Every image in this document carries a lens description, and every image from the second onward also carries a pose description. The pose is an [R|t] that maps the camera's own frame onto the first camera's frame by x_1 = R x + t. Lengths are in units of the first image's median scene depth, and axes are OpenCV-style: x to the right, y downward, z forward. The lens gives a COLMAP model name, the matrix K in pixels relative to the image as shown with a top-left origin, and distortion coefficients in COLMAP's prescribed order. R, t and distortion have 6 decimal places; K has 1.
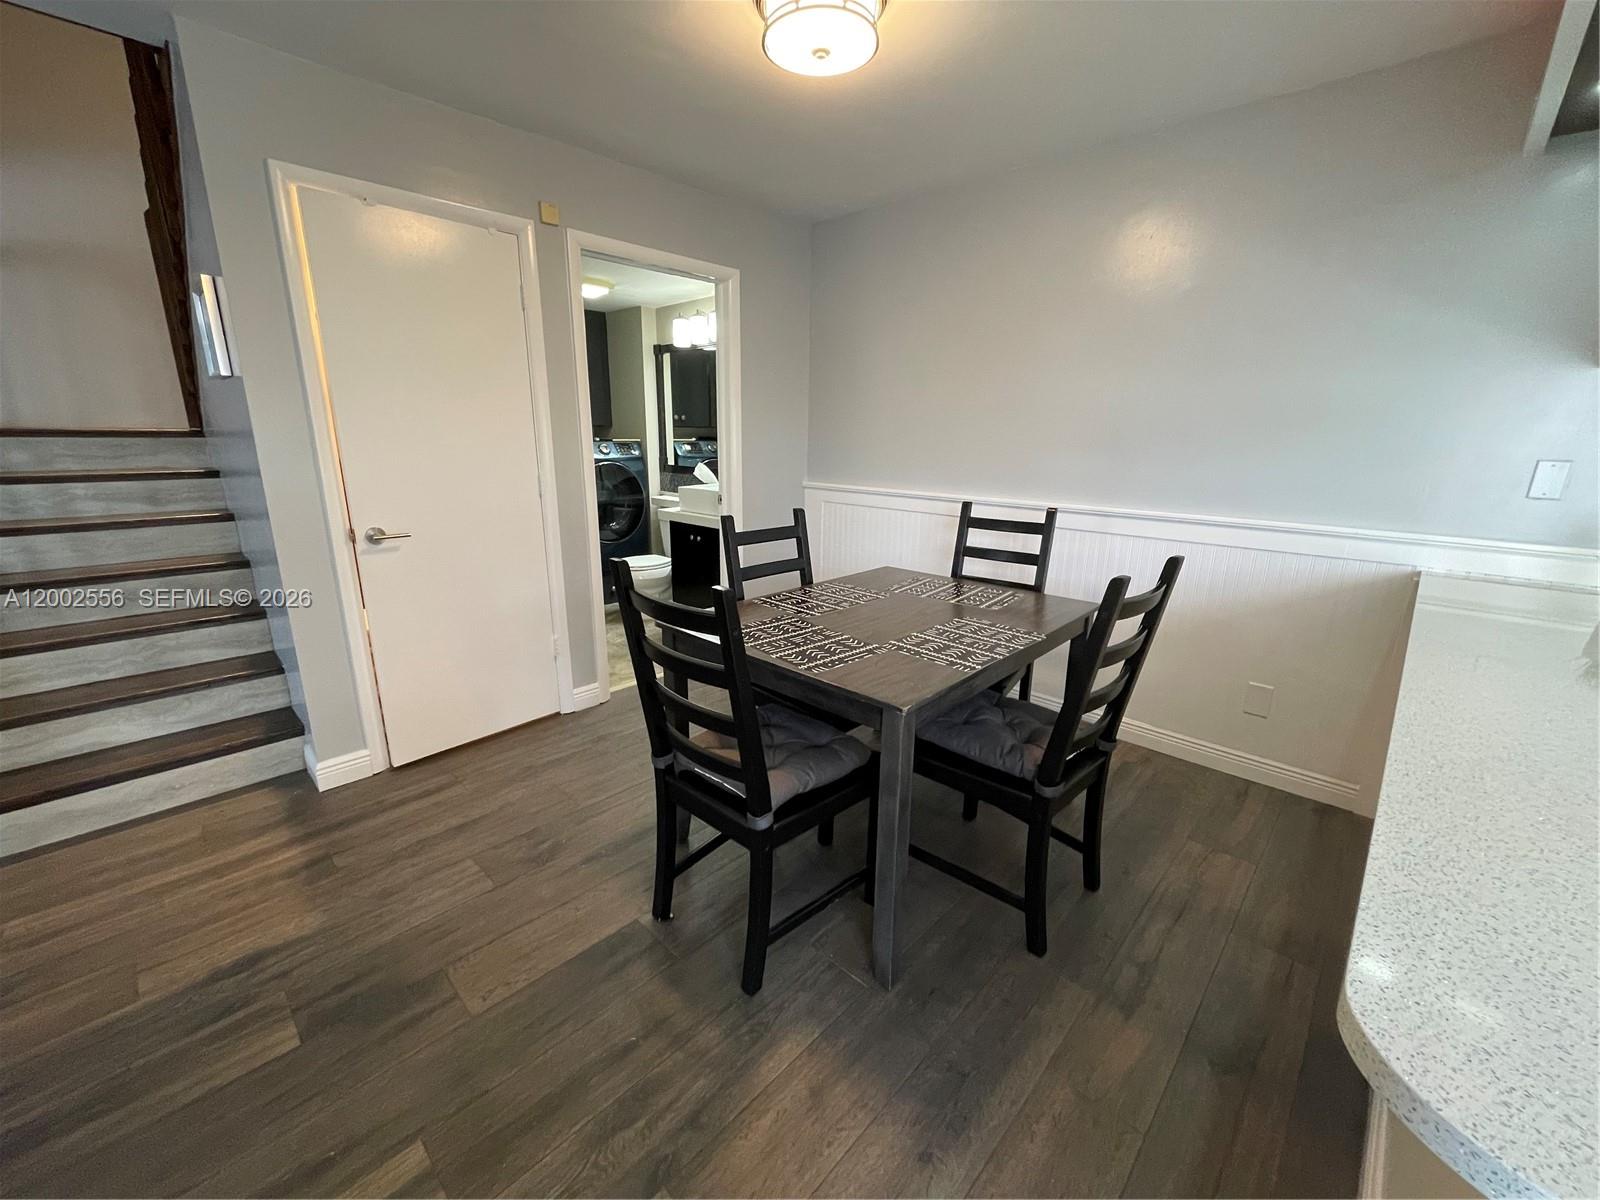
lens RADIAL K [[644.2, 0, 792.7], [0, 644.2, 596.1], [0, 0, 1]] dist [-0.005255, 0.000211]
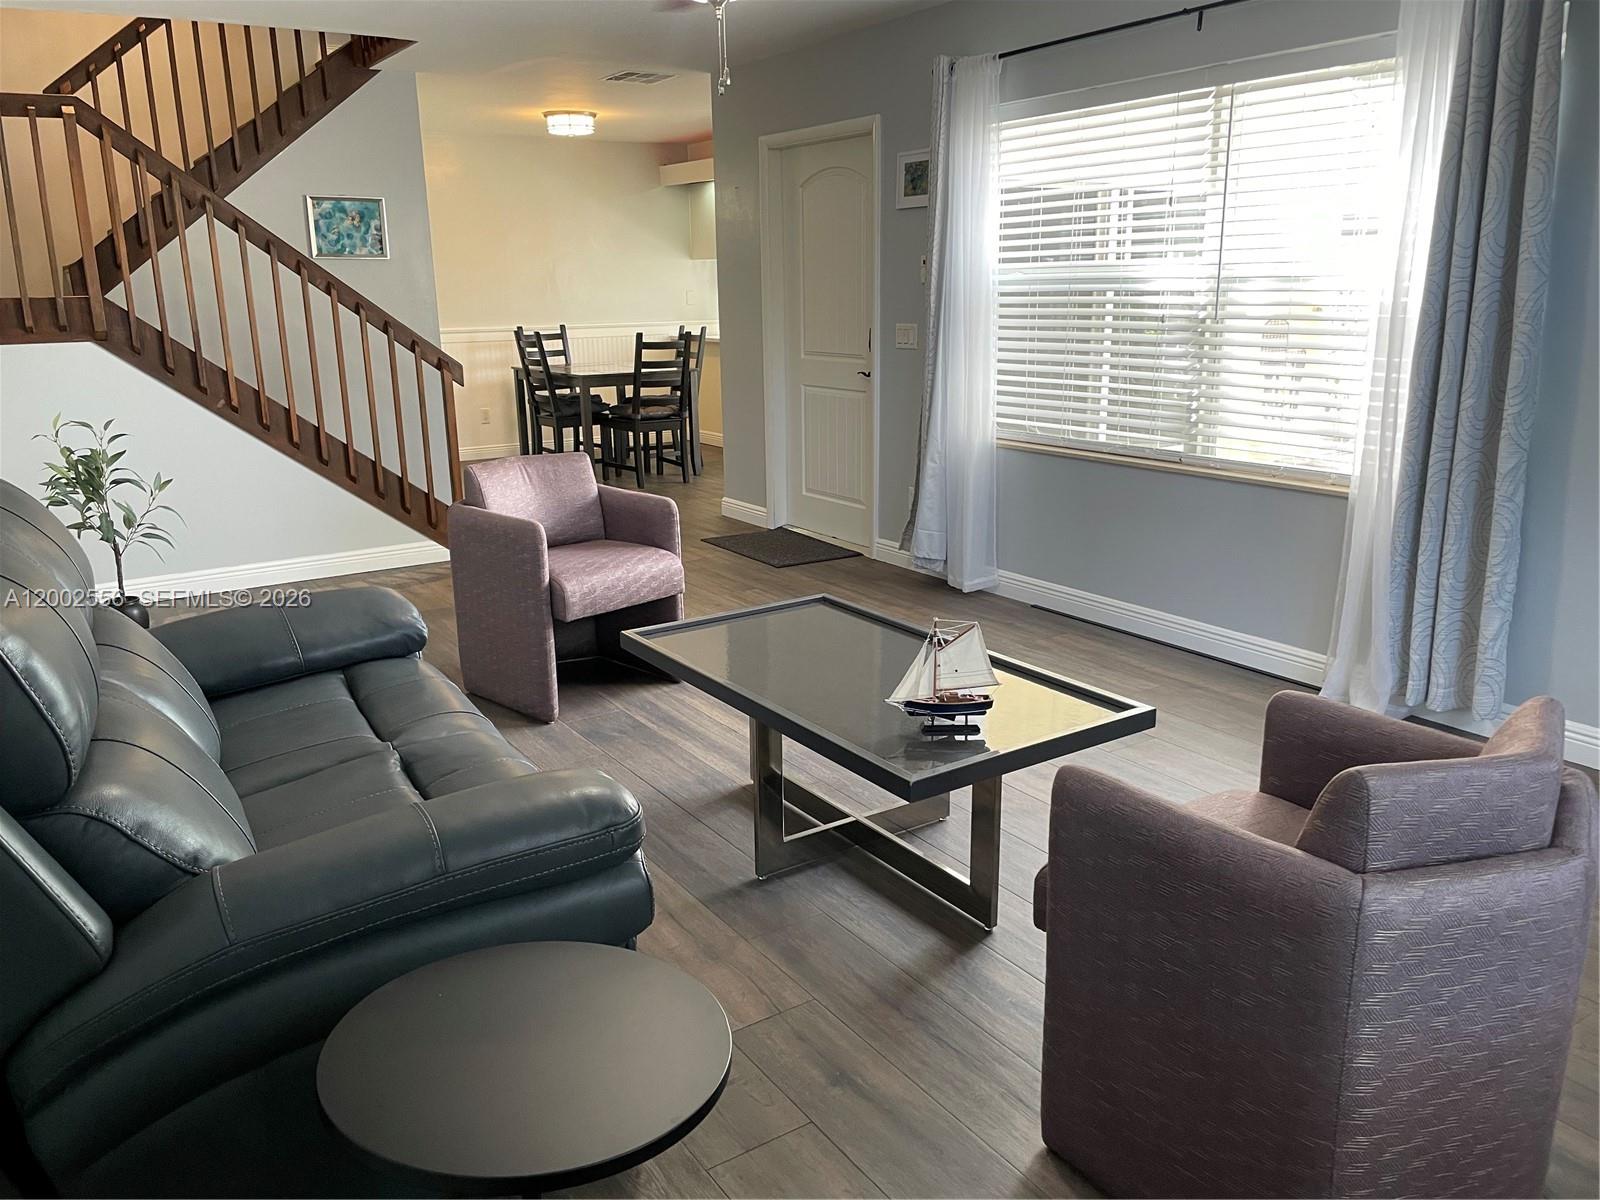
lens RADIAL K [[1212.3, 0, 800.5], [0, 1212.3, 593.6], [0, 0, 1]] dist [0.051751, -0.050548]
pose [[0.210034, -0.260755, 0.942280, -3.166178], [0.258954, 0.944195, 0.203564, 0.072598], [-0.942777, 0.201252, 0.265837, -0.511765]]
